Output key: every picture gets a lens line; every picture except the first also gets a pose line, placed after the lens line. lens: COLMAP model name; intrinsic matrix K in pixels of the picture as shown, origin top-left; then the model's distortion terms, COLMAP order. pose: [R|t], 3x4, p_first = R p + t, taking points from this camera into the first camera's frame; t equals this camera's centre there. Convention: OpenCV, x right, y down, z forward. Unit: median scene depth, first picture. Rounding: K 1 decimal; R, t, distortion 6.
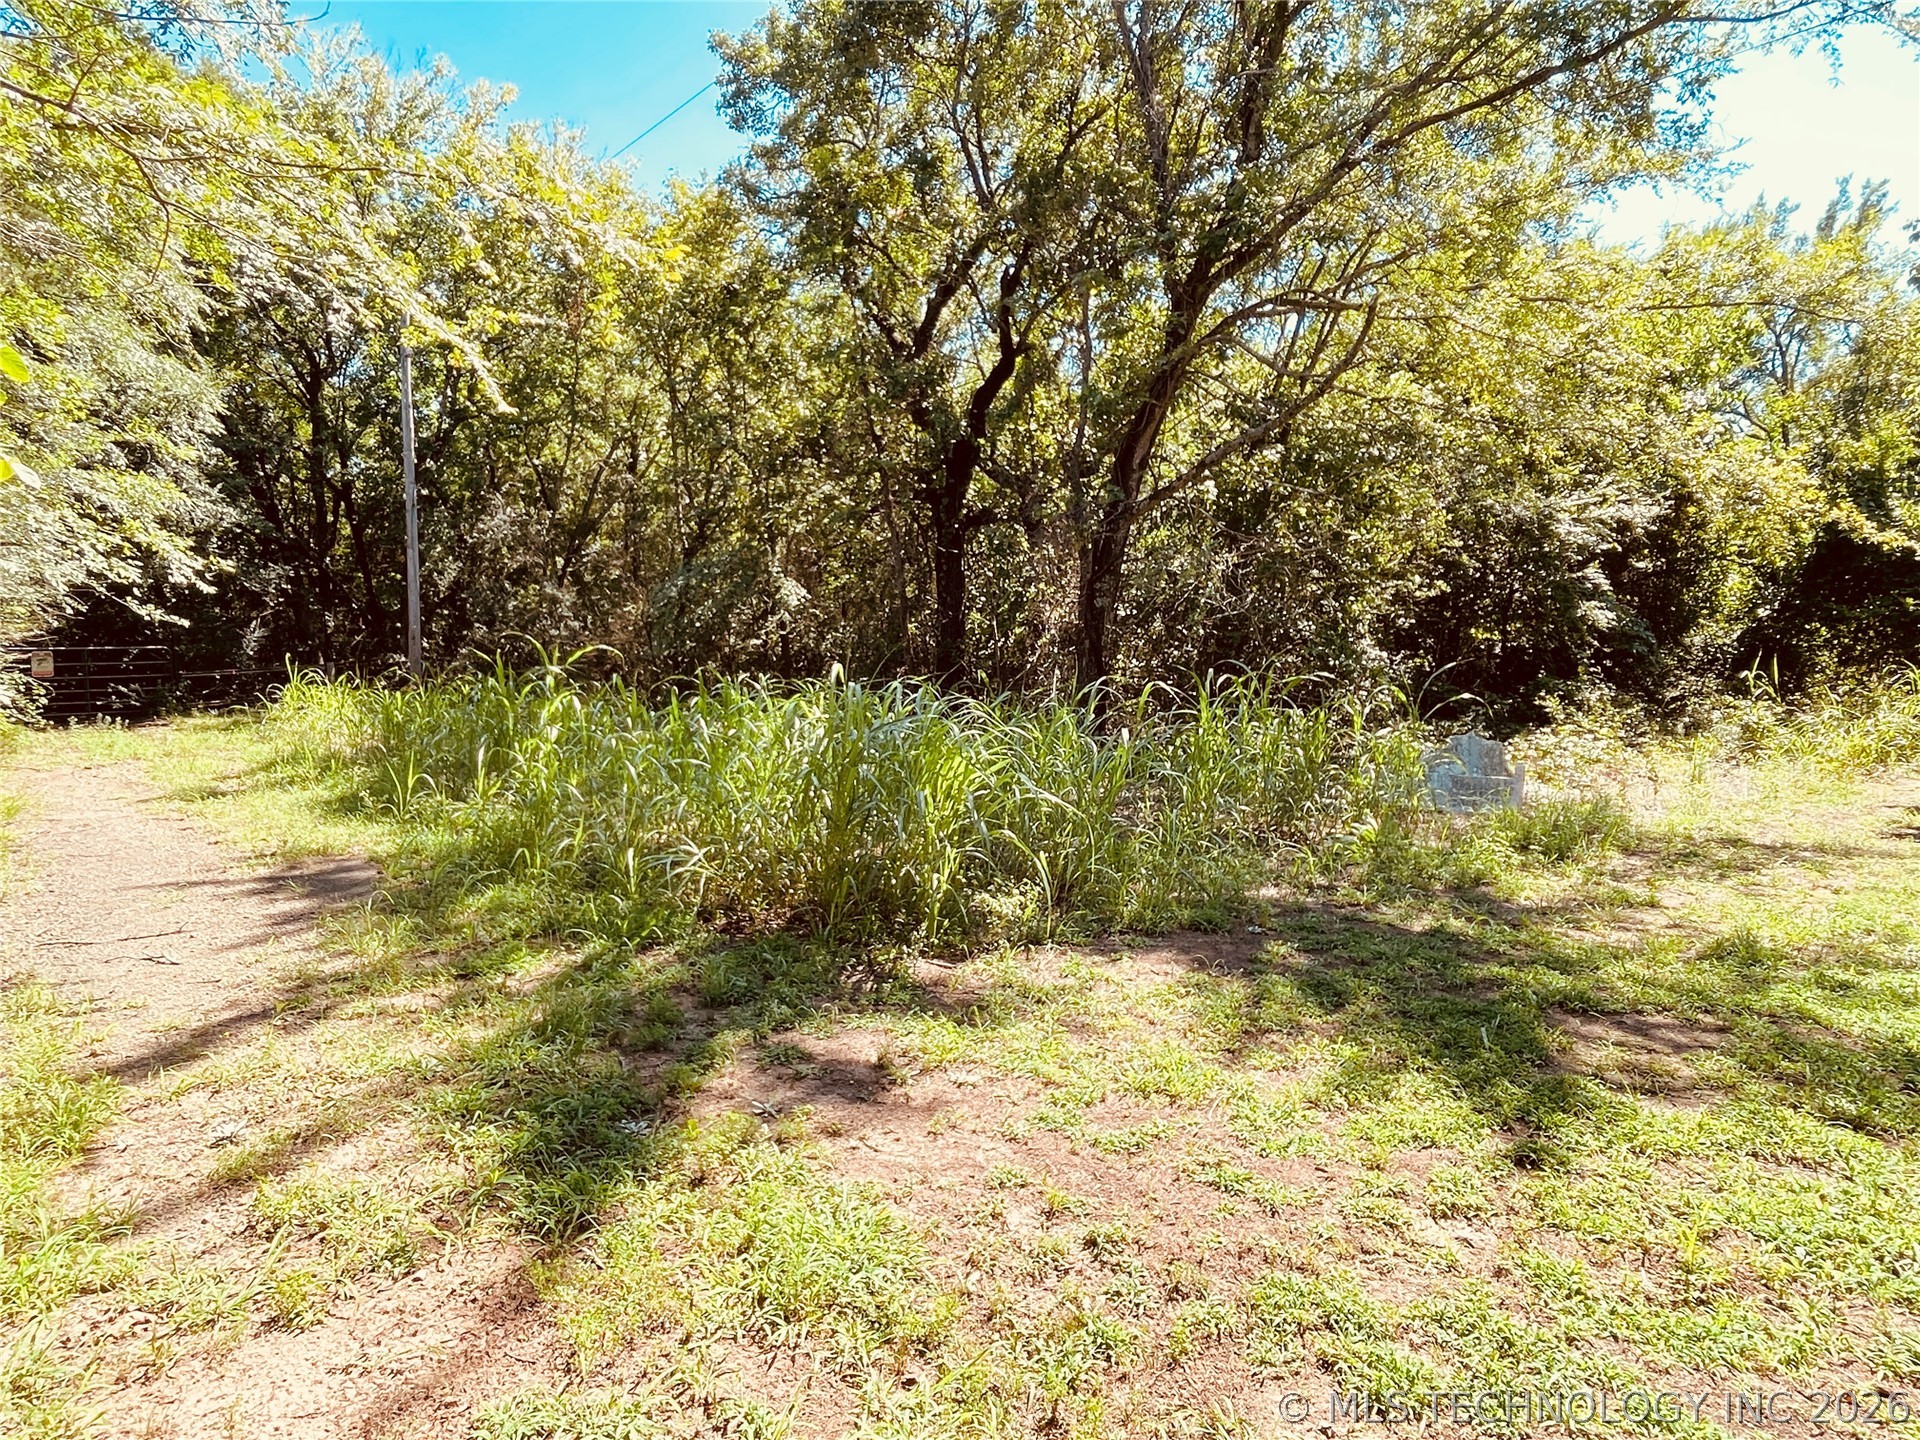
lens RADIAL K [[1129.9, 0, 964.9], [0, 1129.9, 717.2], [0, 0, 1]] dist [-0.006215, -0.000633]
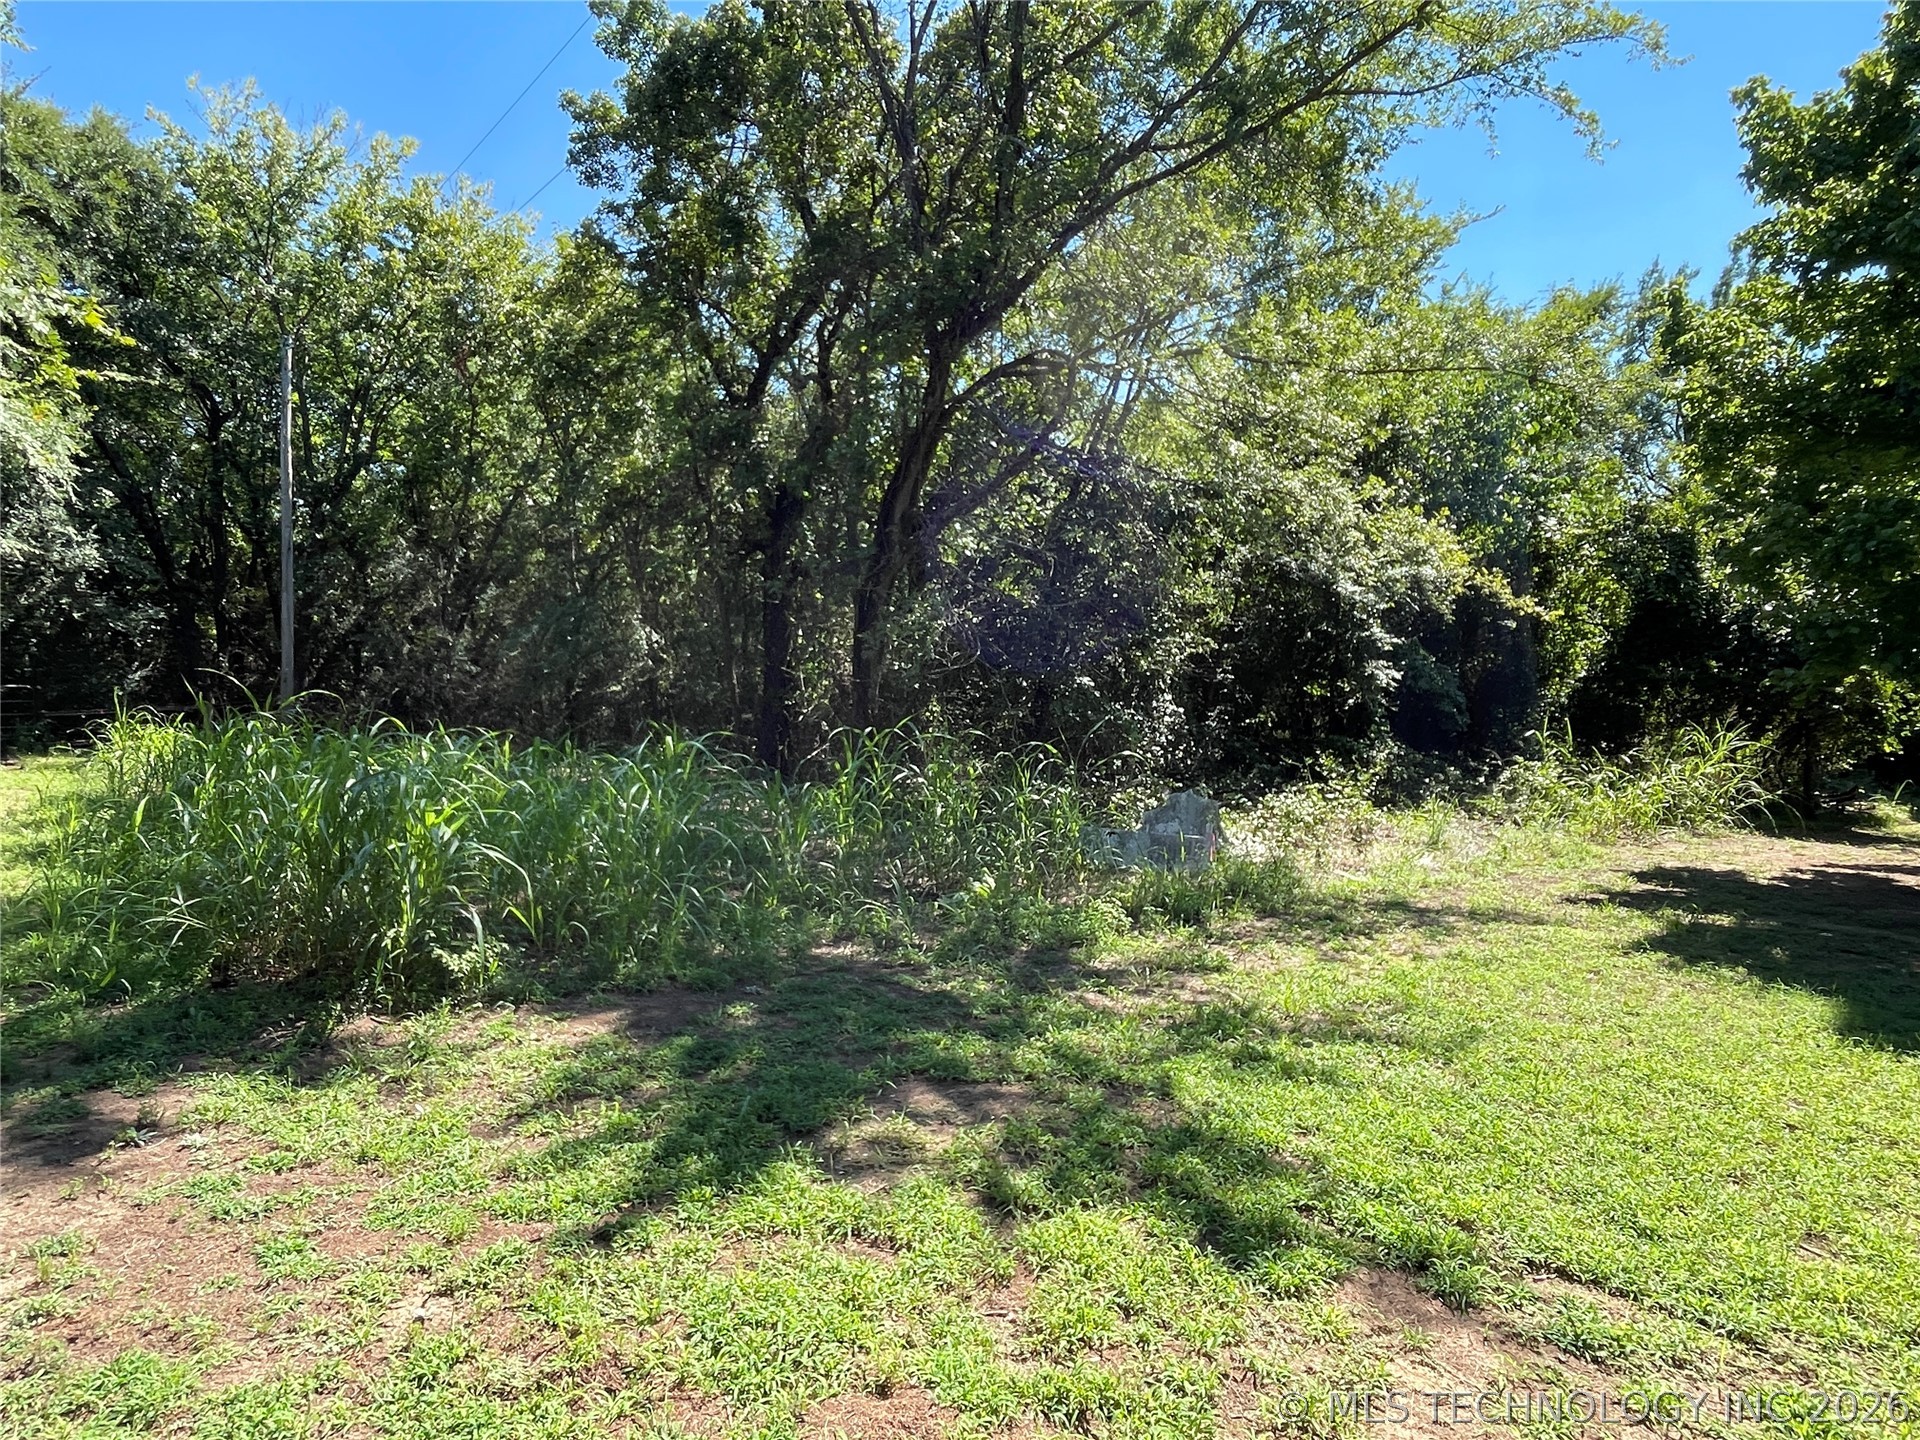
lens RADIAL K [[1129.9, 0, 958.7], [0, 1129.9, 725.7], [0, 0, 1]] dist [-0.006215, -0.000633]
pose [[0.999914, 0.013073, 0.000960, 0.267324], [-0.013032, 0.999318, -0.034558, -0.007197], [-0.001411, 0.034543, 0.999402, 0.000186]]
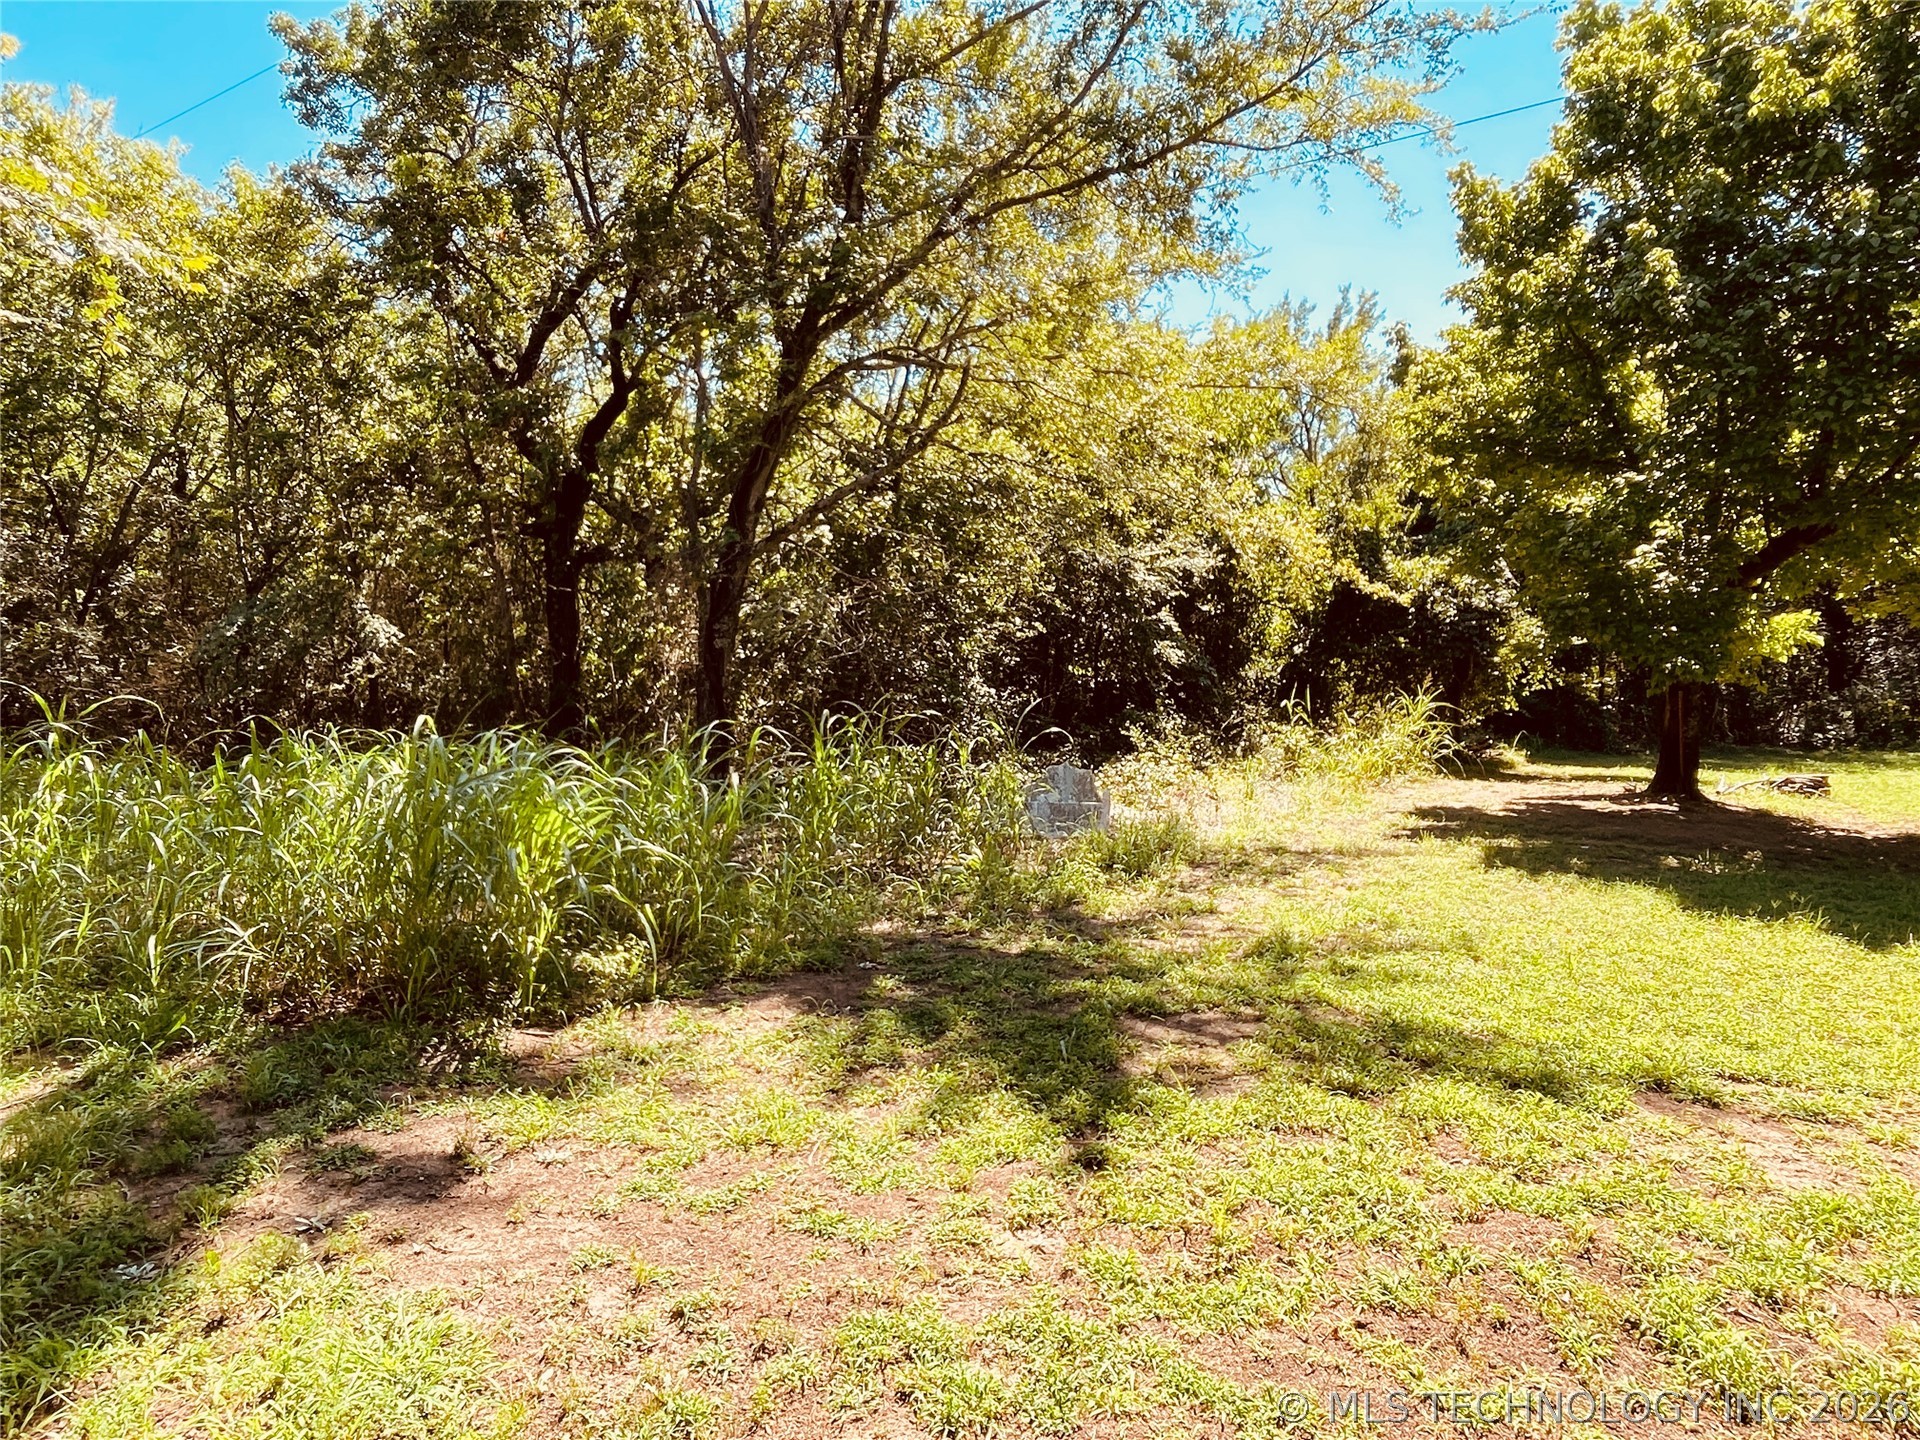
lens RADIAL K [[1129.9, 0, 954.8], [0, 1129.9, 715.4], [0, 0, 1]] dist [-0.006215, -0.000633]
pose [[0.951248, -0.022593, 0.307598, 0.014290], [0.033435, 0.998990, -0.030024, -0.002816], [-0.306609, 0.038845, 0.951042, -0.003229]]
